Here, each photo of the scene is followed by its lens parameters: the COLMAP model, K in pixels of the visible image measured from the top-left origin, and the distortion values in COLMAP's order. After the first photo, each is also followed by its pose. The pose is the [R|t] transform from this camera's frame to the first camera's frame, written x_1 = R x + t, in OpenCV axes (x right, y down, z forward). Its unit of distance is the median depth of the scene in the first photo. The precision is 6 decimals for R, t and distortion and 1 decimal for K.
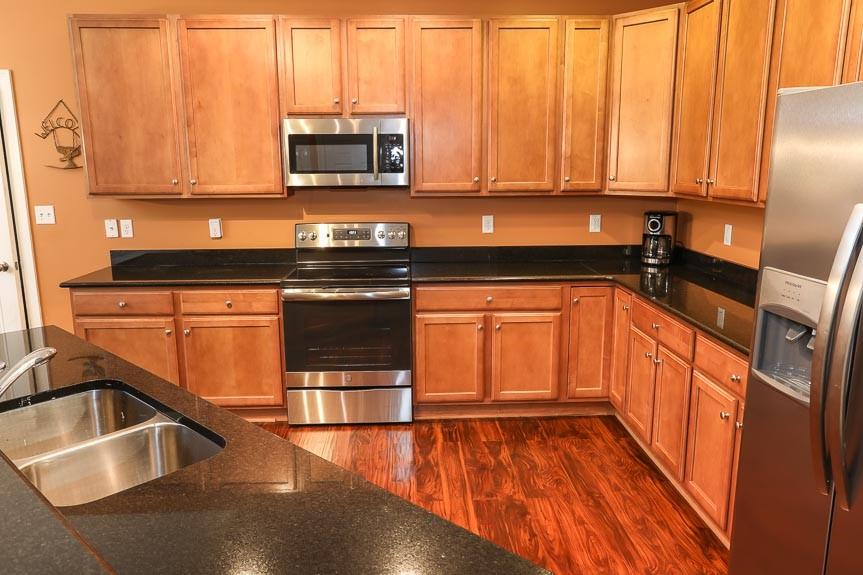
lens RADIAL K [[622.6, 0, 430.5], [0, 622.6, 283.1], [0, 0, 1]] dist [-0.003011, 0.007477]
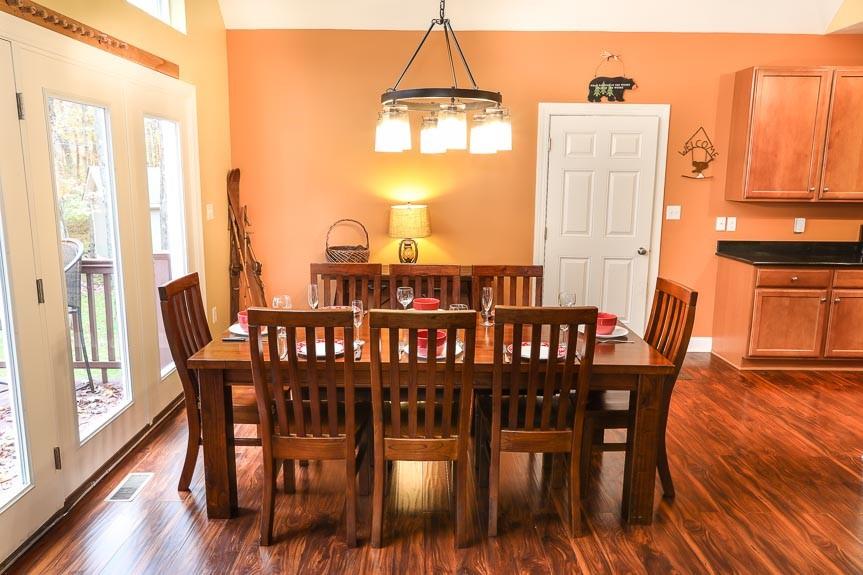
lens RADIAL K [[622.6, 0, 430.5], [0, 622.6, 283.1], [0, 0, 1]] dist [-0.003011, 0.007477]
pose [[0.999447, 0.020023, -0.026543, -1.193214], [-0.020394, 0.999697, -0.013777, 0.074675], [0.026259, 0.014310, 0.999553, -0.362274]]
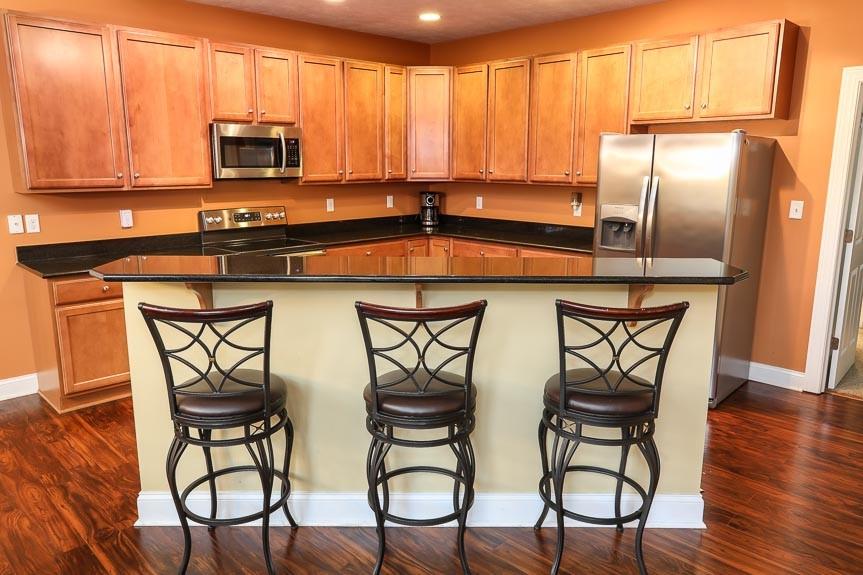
lens RADIAL K [[622.6, 0, 430.5], [0, 622.6, 283.1], [0, 0, 1]] dist [-0.003011, 0.007477]
pose [[0.738708, -0.124611, 0.662407, -0.758083], [0.121631, 0.991273, 0.050836, 0.037427], [-0.662960, 0.043016, 0.747418, -0.184485]]
